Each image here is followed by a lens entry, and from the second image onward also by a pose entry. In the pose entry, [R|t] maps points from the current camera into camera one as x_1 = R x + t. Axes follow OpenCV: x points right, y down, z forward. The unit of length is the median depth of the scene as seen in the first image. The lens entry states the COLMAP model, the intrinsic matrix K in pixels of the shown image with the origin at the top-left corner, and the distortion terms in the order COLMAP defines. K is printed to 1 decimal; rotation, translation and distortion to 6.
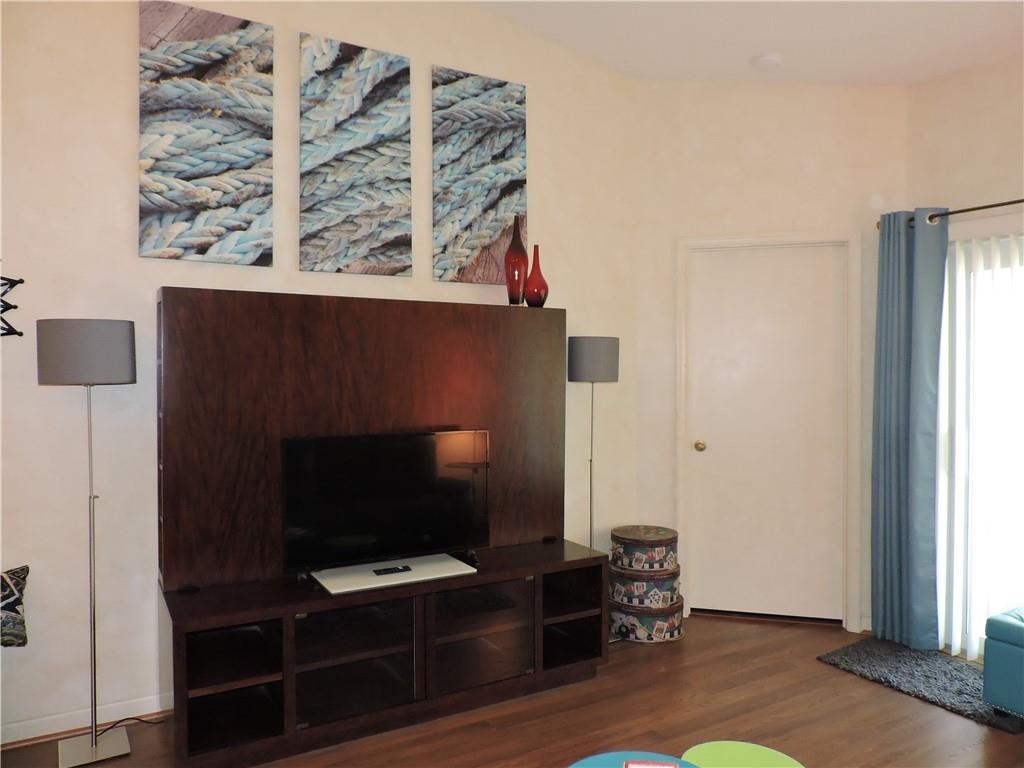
lens RADIAL K [[732.4, 0, 512.0], [0, 732.4, 384.0], [0, 0, 1]] dist [-0.020411, 0.001426]
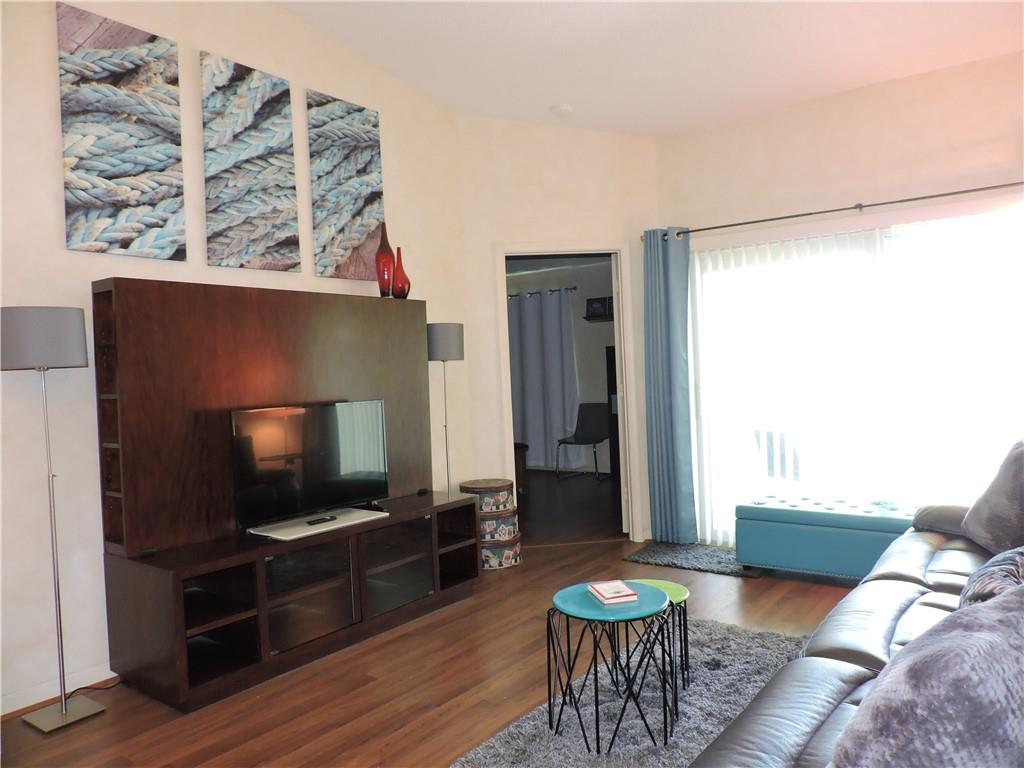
lens RADIAL K [[732.4, 0, 512.0], [0, 732.4, 384.0], [0, 0, 1]] dist [-0.020411, 0.001426]
pose [[0.923730, -0.046850, 0.380167, -0.287917], [0.049616, 0.998765, 0.002526, 0.043254], [-0.379816, 0.016530, 0.924914, -0.188706]]
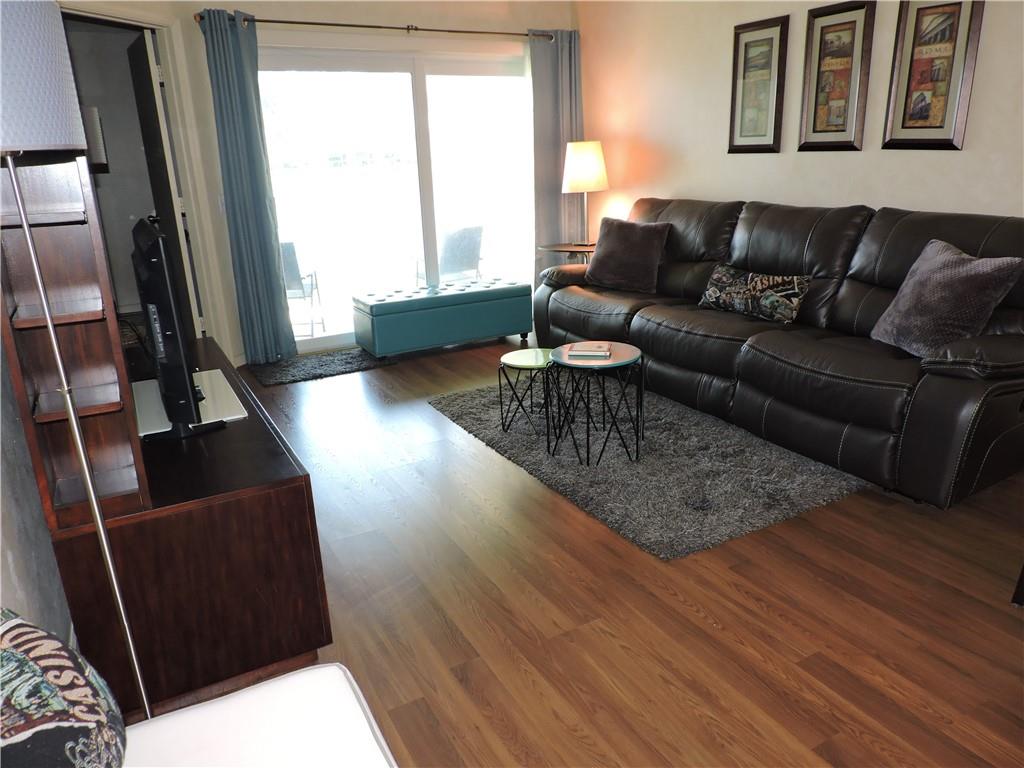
lens RADIAL K [[729.5, 0, 516.0], [0, 729.5, 378.7], [0, 0, 1]] dist [0.002696, 0.003203]
pose [[0.031057, -0.295784, 0.954750, -0.850358], [0.055433, 0.954250, 0.293826, 0.015116], [-0.997979, 0.043799, 0.046032, 0.548979]]
